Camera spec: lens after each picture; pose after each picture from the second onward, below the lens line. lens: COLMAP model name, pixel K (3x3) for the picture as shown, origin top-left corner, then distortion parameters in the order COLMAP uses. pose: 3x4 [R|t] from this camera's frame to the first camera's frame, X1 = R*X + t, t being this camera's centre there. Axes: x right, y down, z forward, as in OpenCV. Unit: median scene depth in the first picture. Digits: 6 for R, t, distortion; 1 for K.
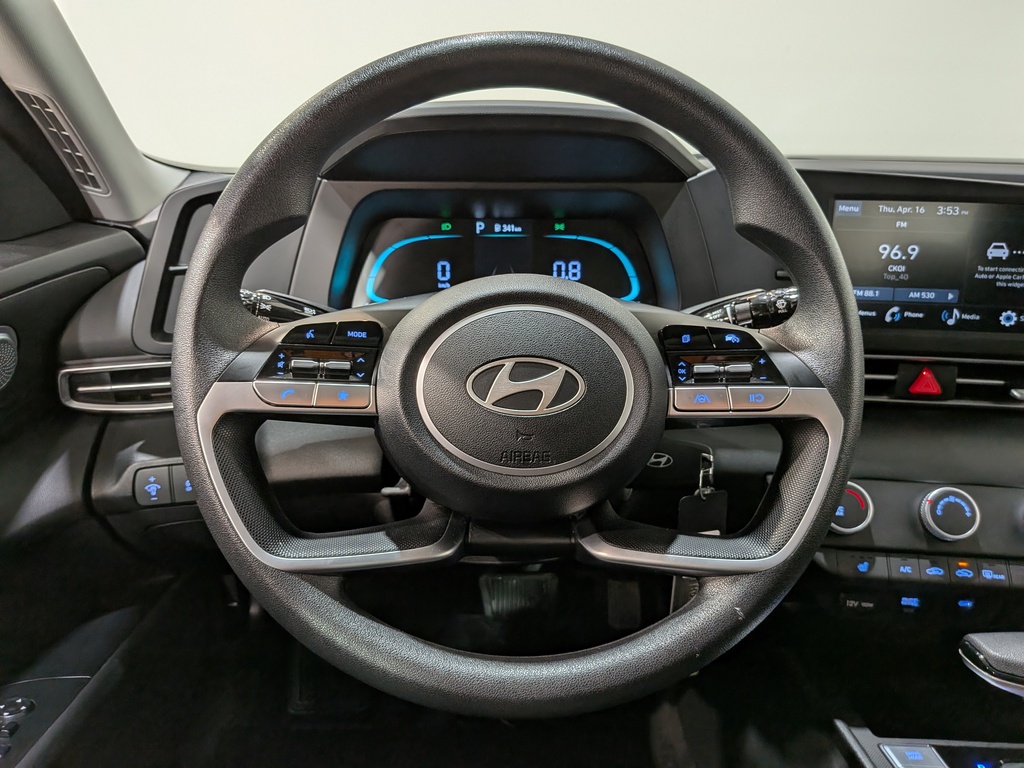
lens RADIAL K [[749.5, 0, 503.0], [0, 749.5, 370.4], [0, 0, 1]] dist [0.070642, -0.122234]
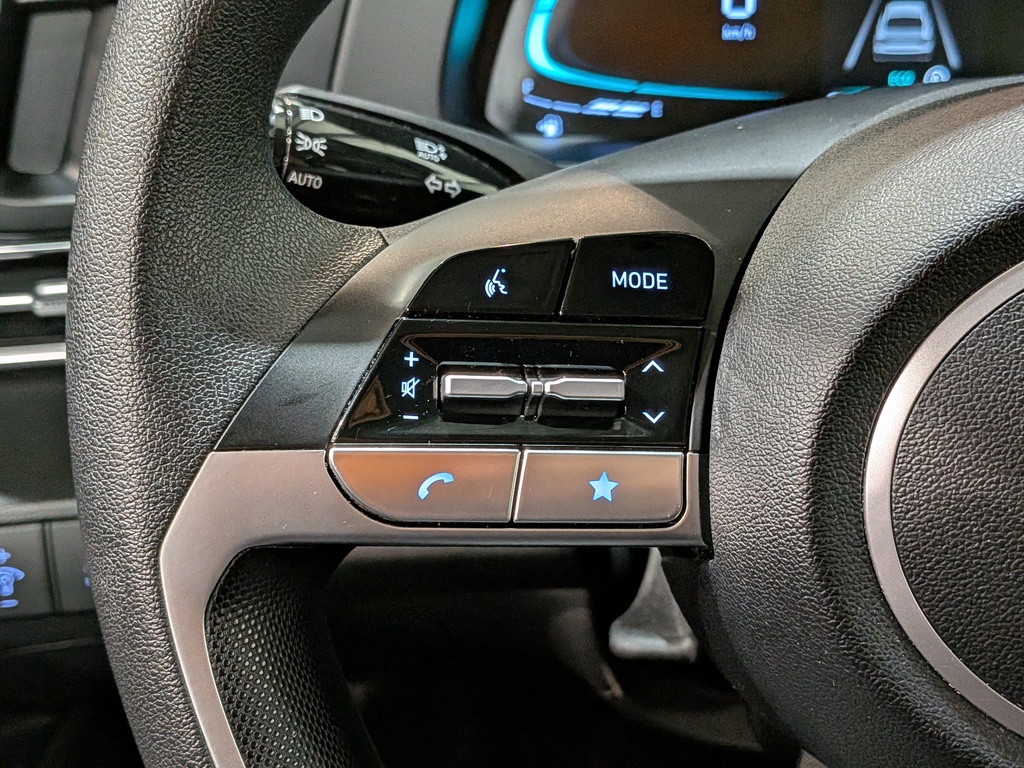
lens RADIAL K [[1508.2, 0, 514.9], [0, 1508.2, 385.3], [0, 0, 1]] dist [0.055343, 0.000000]
pose [[0.995936, 0.025043, -0.086510, -0.133826], [-0.010036, 0.985439, 0.169733, -0.077171], [0.089501, -0.168175, 0.981686, 0.267456]]
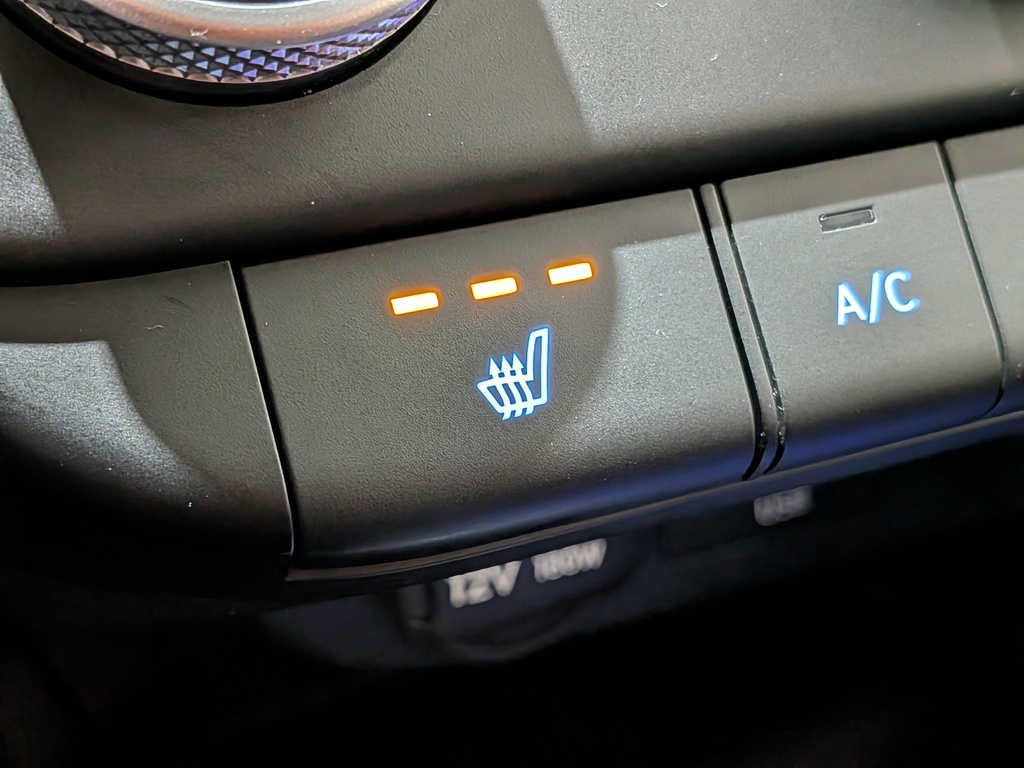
lens RADIAL K [[1484.1, 0, 504.1], [0, 1484.1, 388.4], [0, 0, 1]] dist [0.085987, 0.000000]
pose [[0.874522, -0.263705, 0.407026, 0.392046], [0.147685, 0.944197, 0.294416, 0.202542], [-0.461952, -0.197361, 0.864667, 0.828661]]
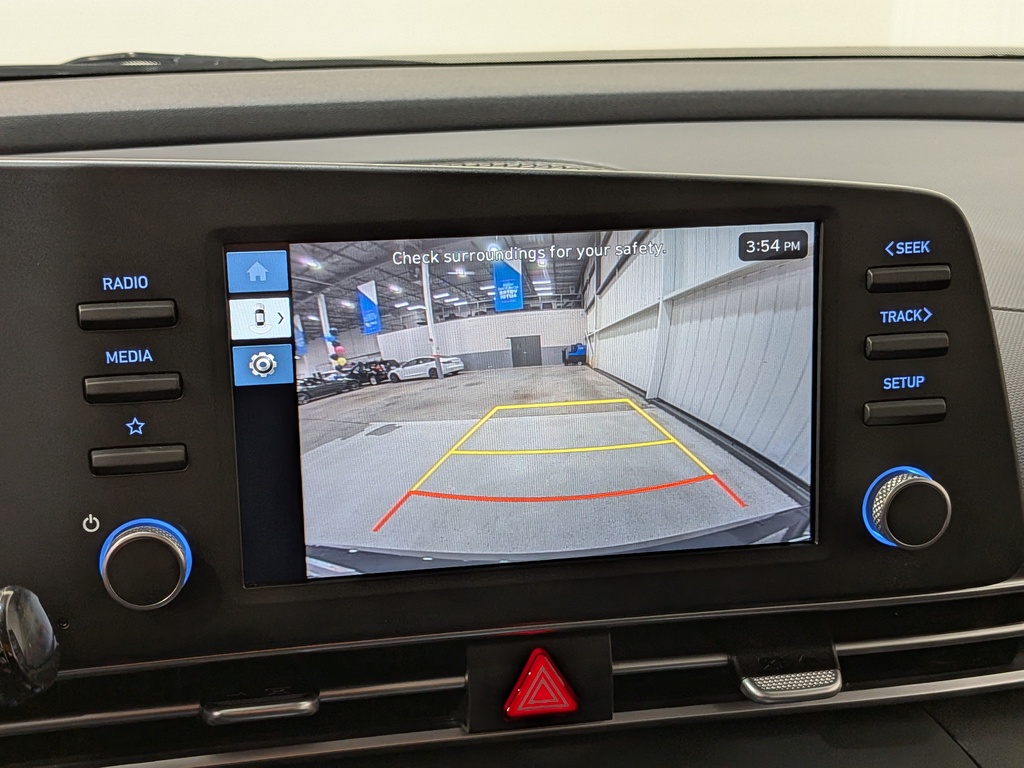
lens RADIAL K [[1511.4, 0, 500.5], [0, 1511.4, 424.8], [0, 0, 1]] dist [0.051099, 0.000000]
pose [[0.952237, -0.103131, 0.287417, 0.353826], [0.100938, 0.994639, 0.022482, -0.145211], [-0.288195, 0.007603, 0.957542, 0.283630]]
